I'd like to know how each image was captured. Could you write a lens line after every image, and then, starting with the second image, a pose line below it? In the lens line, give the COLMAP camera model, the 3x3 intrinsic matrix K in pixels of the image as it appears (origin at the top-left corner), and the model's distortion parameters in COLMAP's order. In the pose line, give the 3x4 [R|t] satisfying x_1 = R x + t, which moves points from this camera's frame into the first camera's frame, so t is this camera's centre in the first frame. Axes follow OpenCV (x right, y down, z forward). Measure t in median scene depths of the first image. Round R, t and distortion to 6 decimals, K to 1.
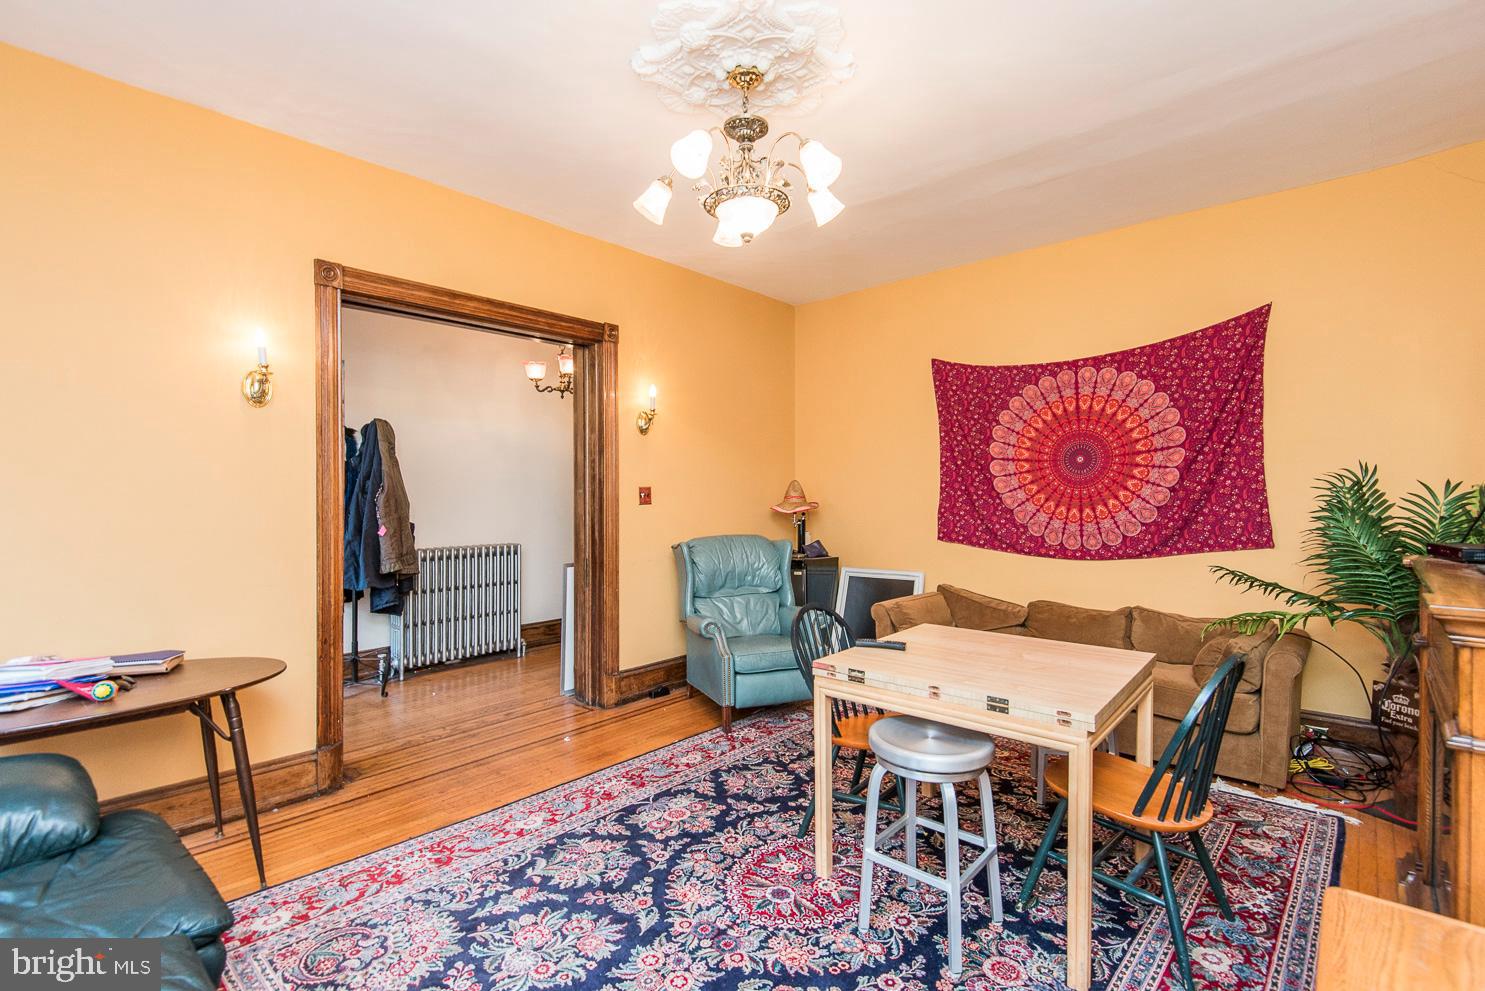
lens RADIAL K [[695.0, 0, 747.4], [0, 695.0, 495.9], [0, 0, 1]] dist [0.033097, -0.034658]
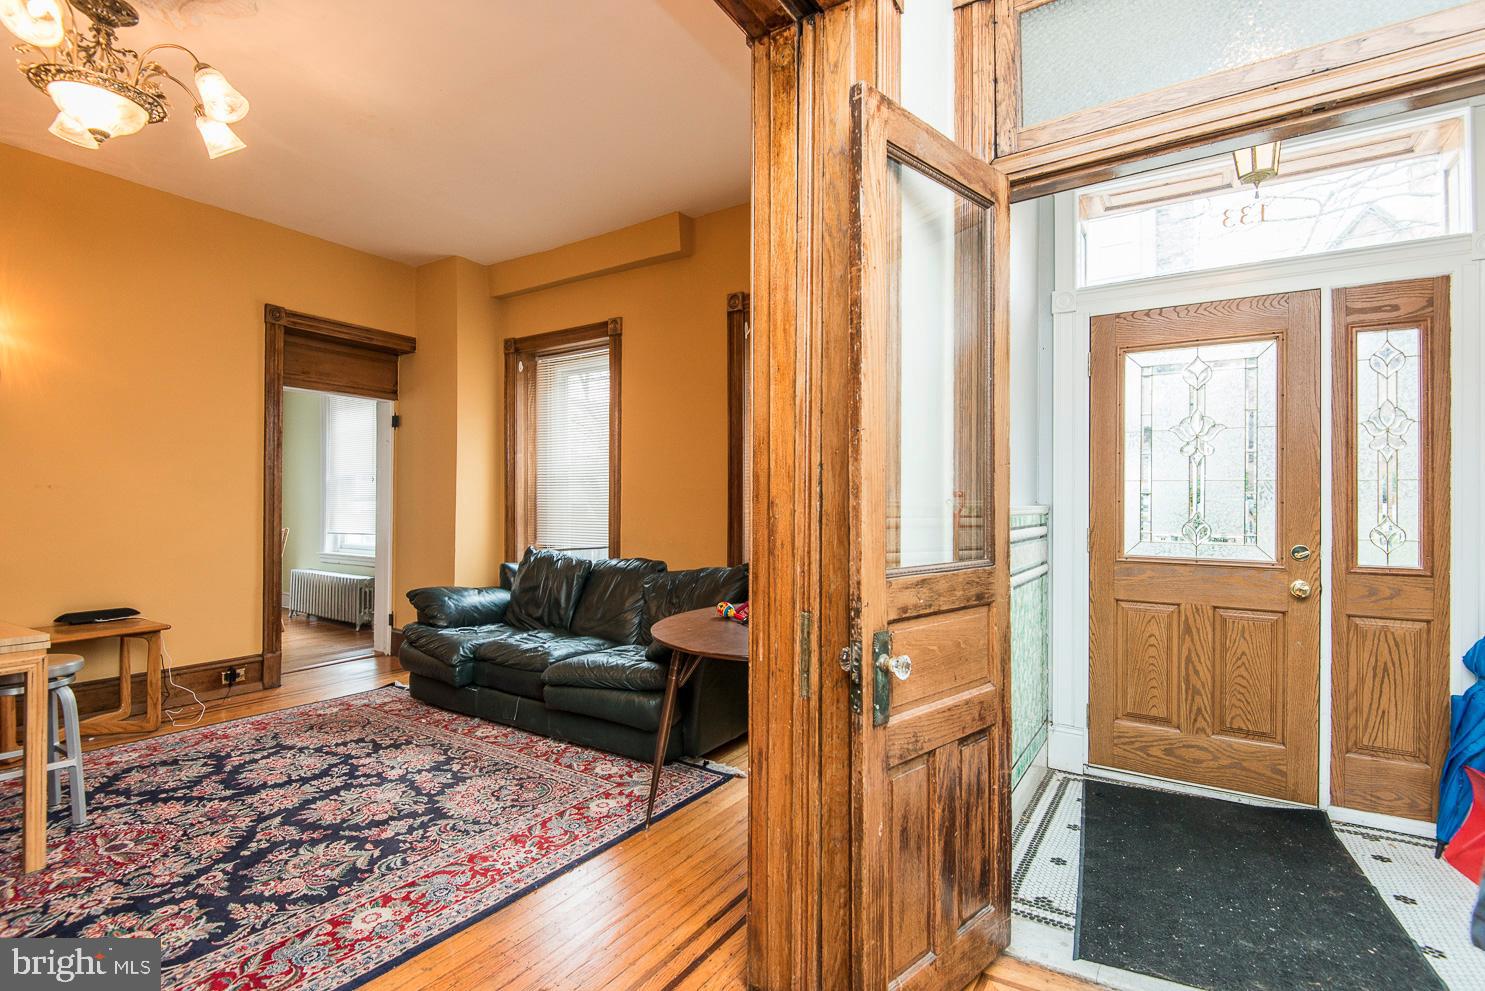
lens RADIAL K [[696.4, 0, 758.0], [0, 696.4, 497.7], [0, 0, 1]] dist [-0.001593, -0.010295]
pose [[-0.985623, -0.001001, -0.168956, -0.632289], [0.000254, 0.999973, -0.007403, 0.061720], [0.168959, -0.007339, -0.985596, 1.928942]]
